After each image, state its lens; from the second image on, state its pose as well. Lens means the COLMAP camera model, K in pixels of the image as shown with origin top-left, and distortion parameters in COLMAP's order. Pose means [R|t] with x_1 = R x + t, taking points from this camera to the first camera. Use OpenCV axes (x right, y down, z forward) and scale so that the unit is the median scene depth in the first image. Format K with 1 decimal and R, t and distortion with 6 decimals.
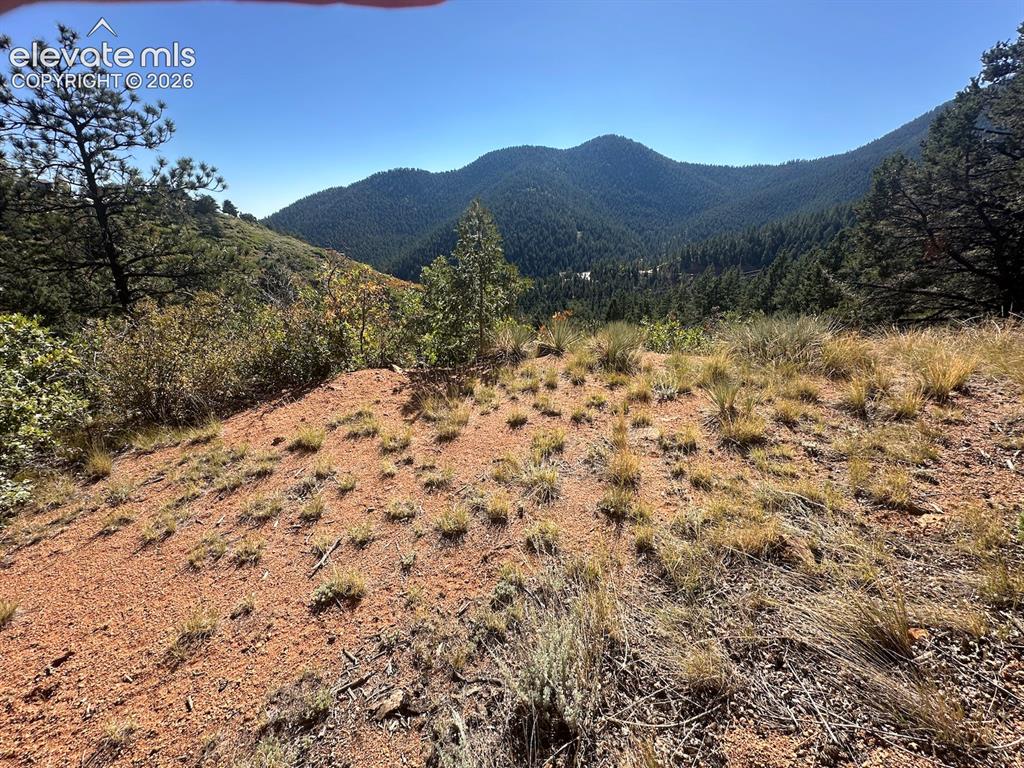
lens RADIAL K [[405.0, 0, 512.1], [0, 405.0, 383.1], [0, 0, 1]] dist [-0.001815, -0.000545]
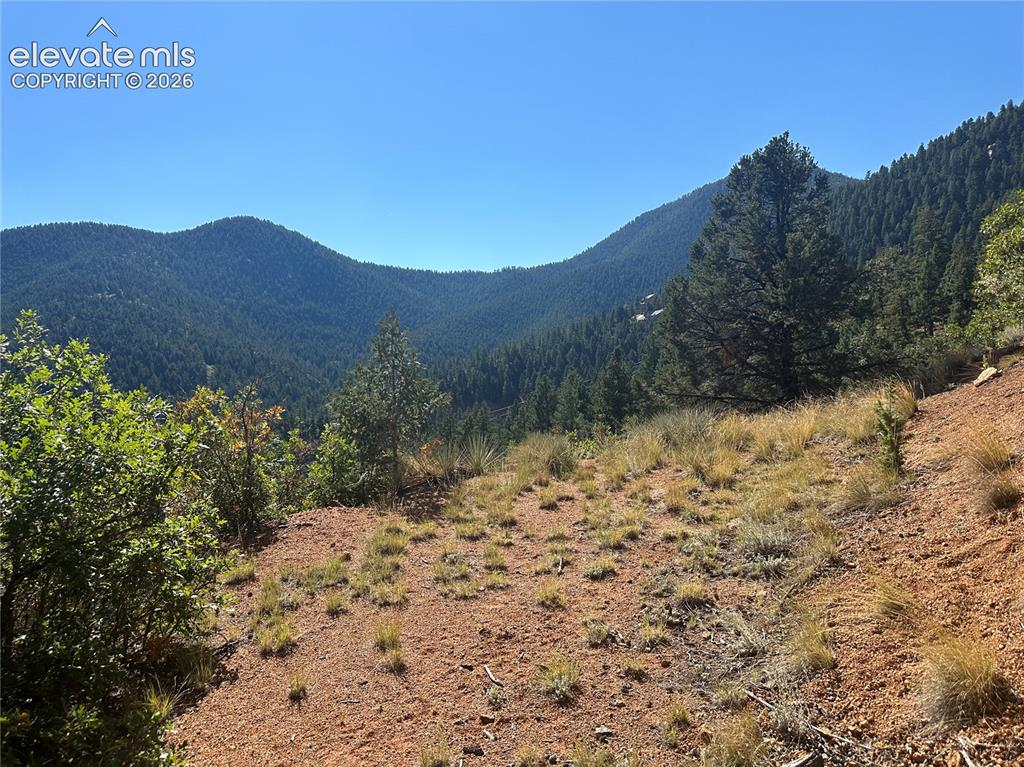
lens RADIAL K [[711.0, 0, 515.3], [0, 711.0, 386.9], [0, 0, 1]] dist [0.084501, -0.104159]
pose [[0.847619, -0.048665, 0.528370, -0.443347], [0.214439, 0.942260, -0.257220, 0.113062], [-0.485344, 0.331327, 0.809113, -0.235018]]
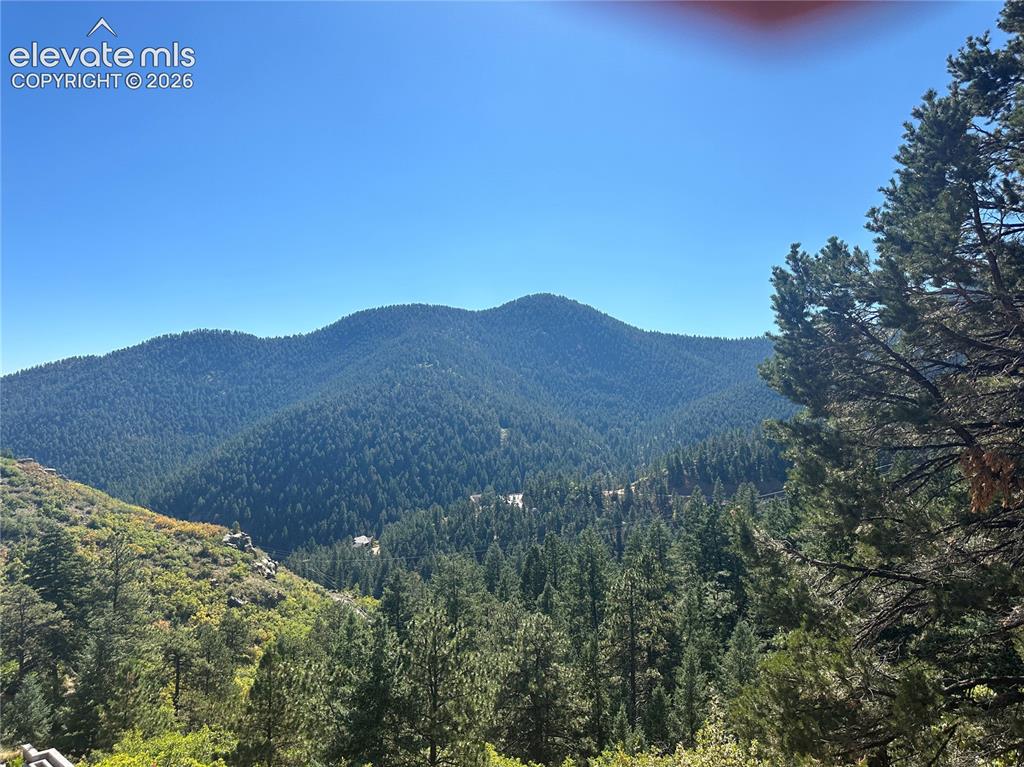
lens RADIAL K [[711.0, 0, 506.0], [0, 711.0, 378.8], [0, 0, 1]] dist [0.084501, -0.104159]
pose [[0.988597, 0.010856, 0.150196, 0.580597], [0.052518, 0.909920, -0.411445, -0.192134], [-0.141133, 0.414641, 0.898974, 0.508214]]
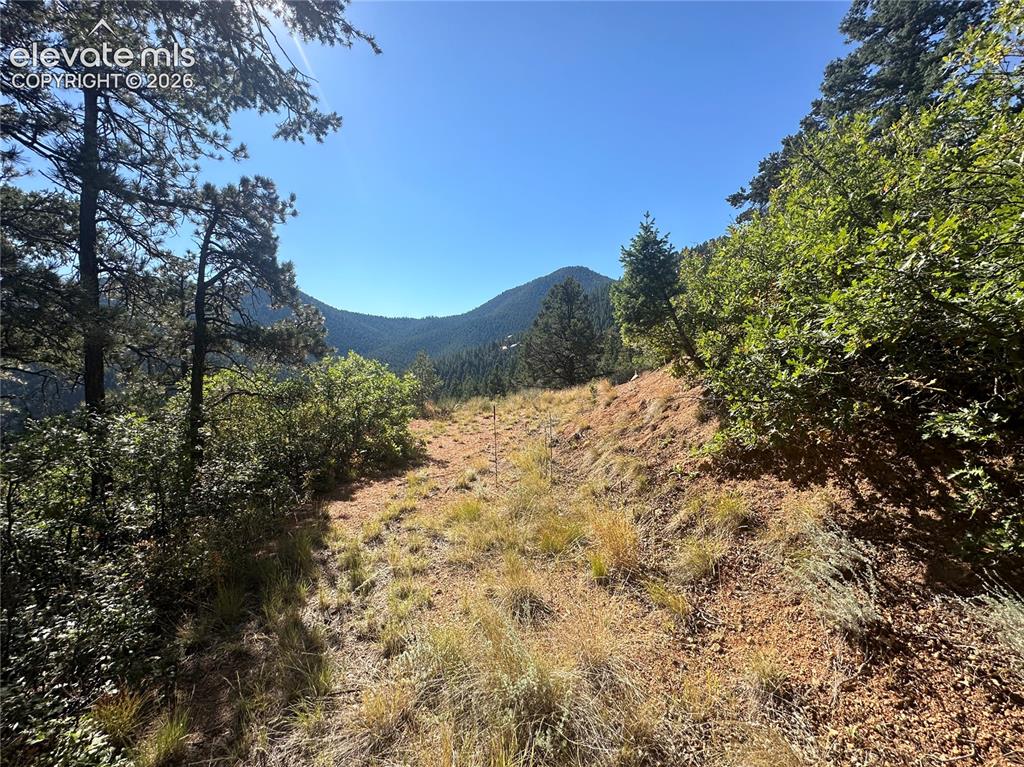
lens RADIAL K [[405.0, 0, 514.9], [0, 405.0, 378.3], [0, 0, 1]] dist [-0.001815, -0.000545]
pose [[0.725275, -0.025236, 0.687997, -0.853478], [0.249476, 0.941042, -0.228475, 0.251616], [-0.641668, 0.337346, 0.688810, -0.595261]]
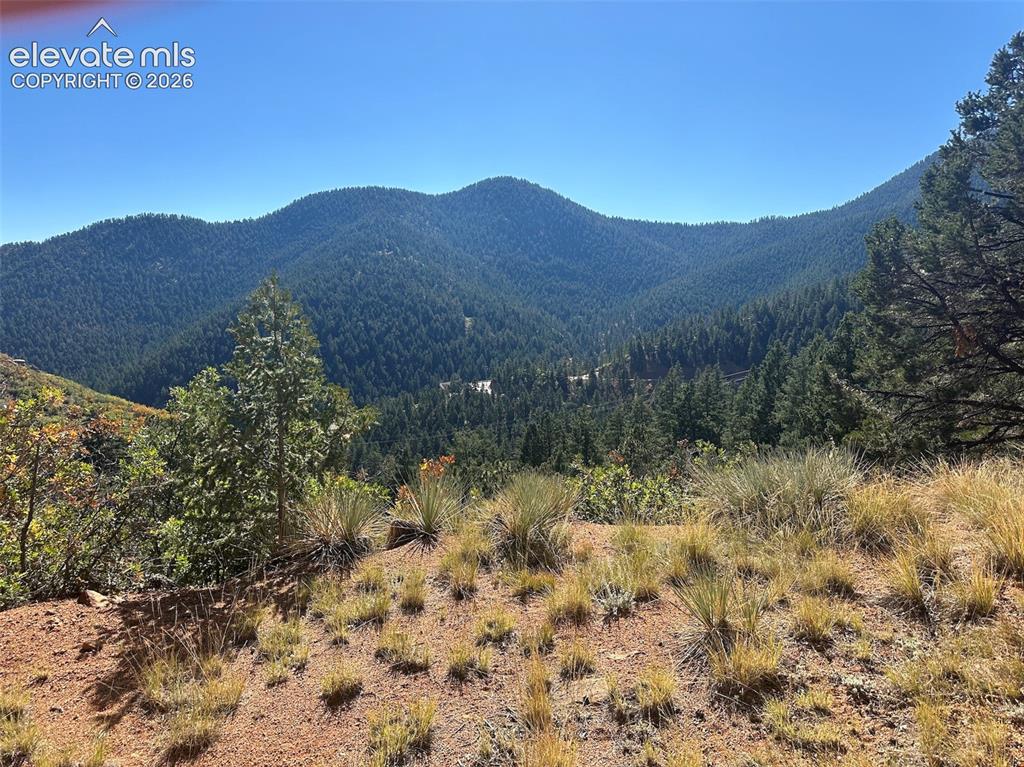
lens RADIAL K [[711.0, 0, 516.8], [0, 711.0, 381.3], [0, 0, 1]] dist [0.084501, -0.104159]
pose [[0.975467, -0.027350, 0.218441, 0.017462], [0.084392, 0.962907, -0.256298, -0.013440], [-0.203328, 0.268445, 0.941592, 0.002047]]
